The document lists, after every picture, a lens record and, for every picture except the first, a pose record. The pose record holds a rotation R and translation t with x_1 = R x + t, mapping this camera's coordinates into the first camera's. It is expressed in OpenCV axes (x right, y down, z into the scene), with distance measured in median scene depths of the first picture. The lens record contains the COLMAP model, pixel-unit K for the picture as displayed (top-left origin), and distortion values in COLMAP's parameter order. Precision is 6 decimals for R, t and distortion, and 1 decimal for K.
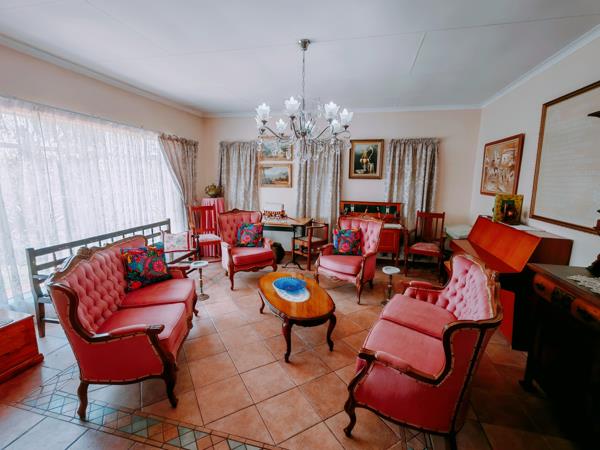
lens RADIAL K [[275.8, 0, 299.6], [0, 275.8, 225.7], [0, 0, 1]] dist [0.001845, -0.000106]
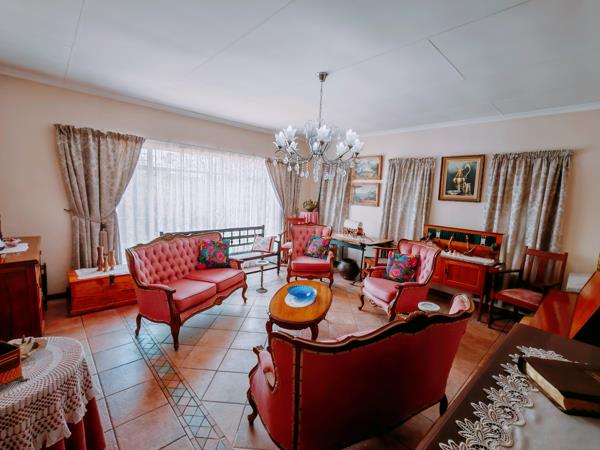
lens RADIAL K [[275.8, 0, 302.3], [0, 275.8, 226.5], [0, 0, 1]] dist [0.001845, -0.000106]
pose [[0.836609, 0.095730, -0.539371, 0.320051], [-0.130867, 0.991030, -0.027092, -0.007044], [0.531939, 0.093251, 0.841632, 0.037636]]
